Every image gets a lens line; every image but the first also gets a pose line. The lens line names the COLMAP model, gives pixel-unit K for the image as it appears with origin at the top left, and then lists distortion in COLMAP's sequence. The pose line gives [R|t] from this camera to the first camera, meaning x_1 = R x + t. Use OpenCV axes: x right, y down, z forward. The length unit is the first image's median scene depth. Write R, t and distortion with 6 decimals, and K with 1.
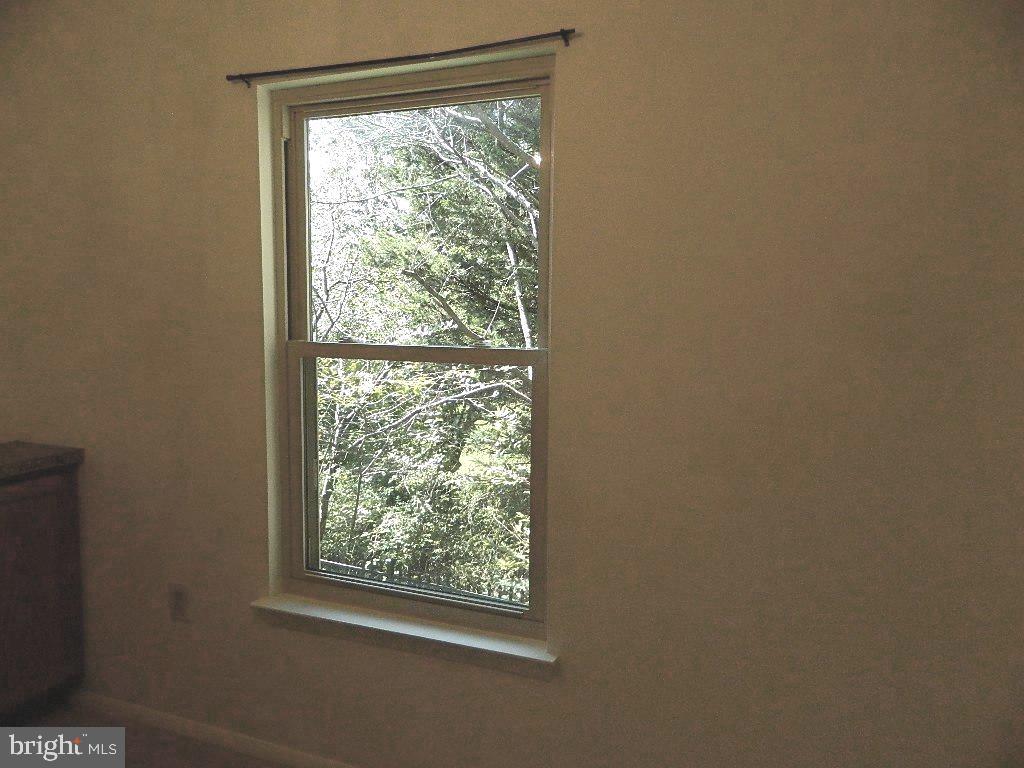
lens RADIAL K [[755.9, 0, 502.8], [0, 755.9, 369.4], [0, 0, 1]] dist [0.008594, -0.015316]
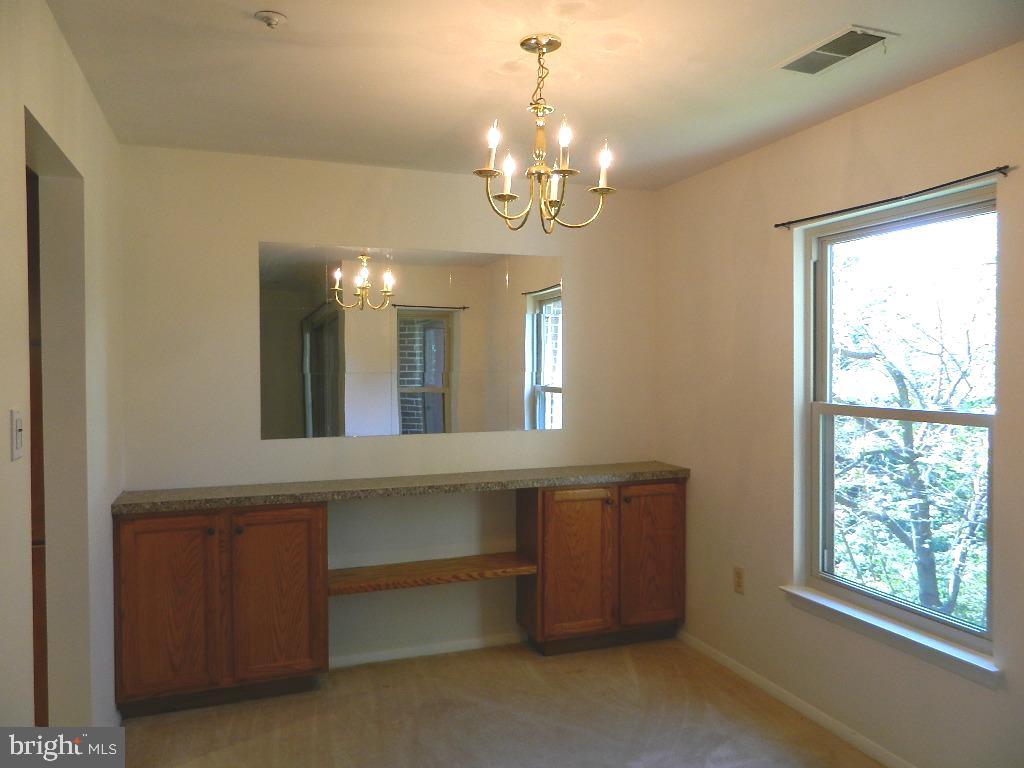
lens RADIAL K [[755.9, 0, 508.3], [0, 755.9, 379.9], [0, 0, 1]] dist [0.008594, -0.015316]
pose [[0.678030, 0.007327, -0.734998, 0.370036], [-0.058790, 0.997287, -0.044291, 0.016597], [0.732680, 0.073241, 0.676621, -0.368562]]
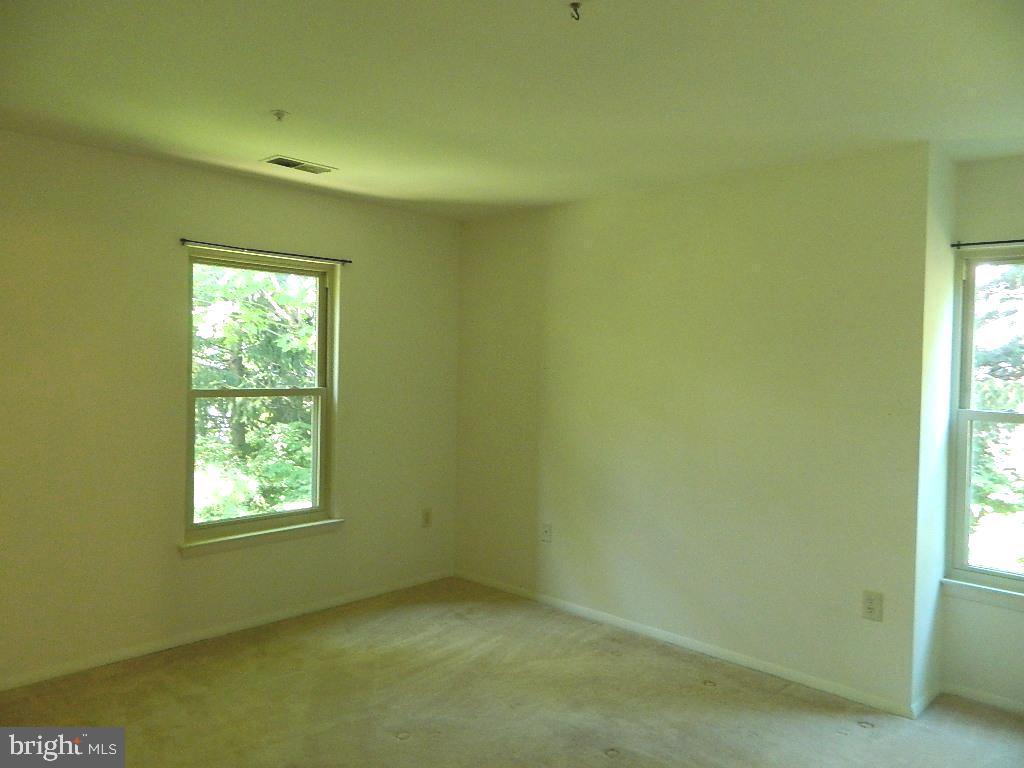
lens RADIAL K [[755.9, 0, 510.9], [0, 755.9, 382.5], [0, 0, 1]] dist [0.008594, -0.015316]
pose [[0.357599, -0.025391, 0.933530, -1.659613], [0.063772, 0.997961, 0.002715, -0.012124], [-0.931695, 0.058562, 0.358489, -0.308101]]
